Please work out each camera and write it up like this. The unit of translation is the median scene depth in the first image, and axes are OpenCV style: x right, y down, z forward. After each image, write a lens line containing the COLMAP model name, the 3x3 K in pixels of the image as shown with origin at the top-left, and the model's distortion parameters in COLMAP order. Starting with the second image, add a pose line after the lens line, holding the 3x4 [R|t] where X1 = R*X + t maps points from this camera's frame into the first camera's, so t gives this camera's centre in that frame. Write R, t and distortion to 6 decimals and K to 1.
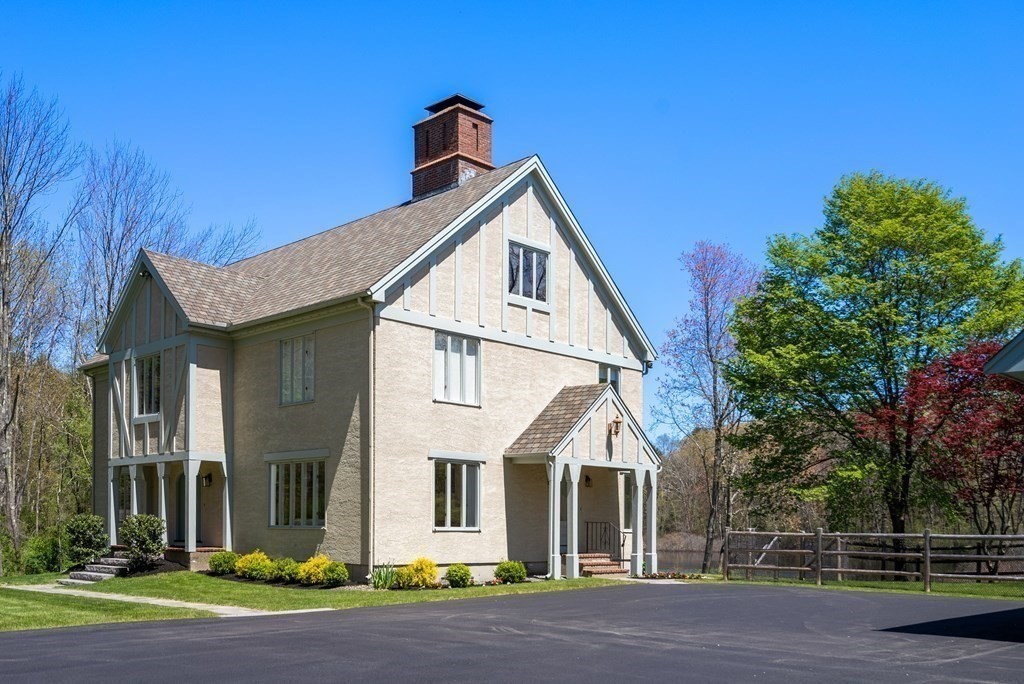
lens RADIAL K [[958.8, 0, 510.0], [0, 958.8, 543.3], [0, 0, 1]] dist [-0.003112, -0.006792]
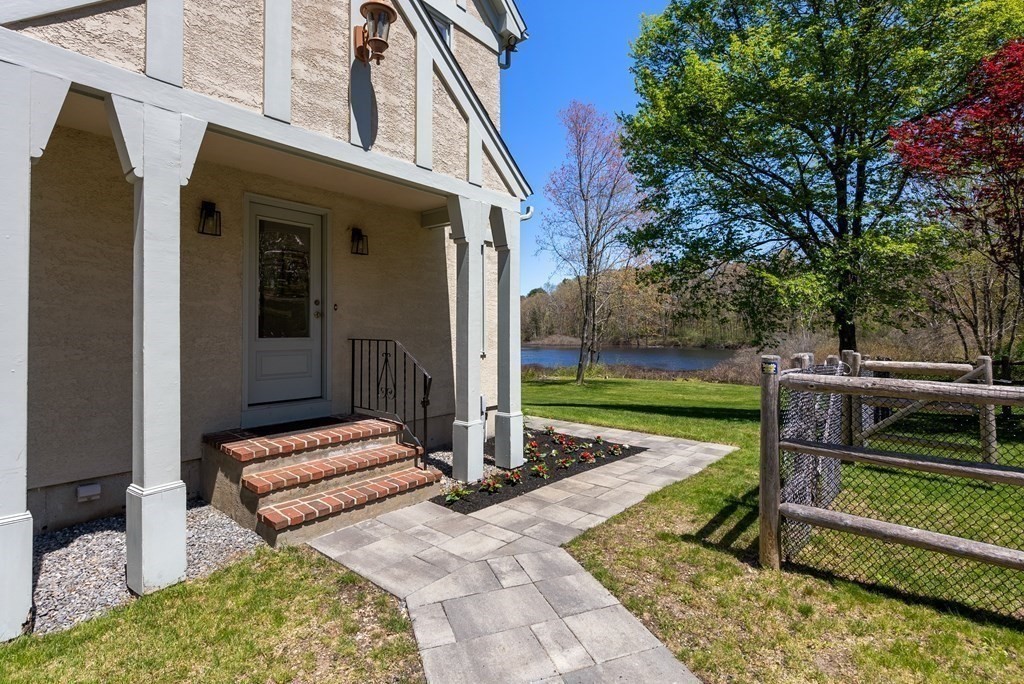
lens RADIAL K [[475.2, 0, 504.7], [0, 475.2, 335.0], [0, 0, 1]] dist [0.000360, 0.000978]
pose [[0.997753, -0.009881, 0.066267, 0.142503], [0.010378, 0.999921, -0.007159, -0.023228], [-0.066191, 0.007830, 0.997776, 0.857939]]
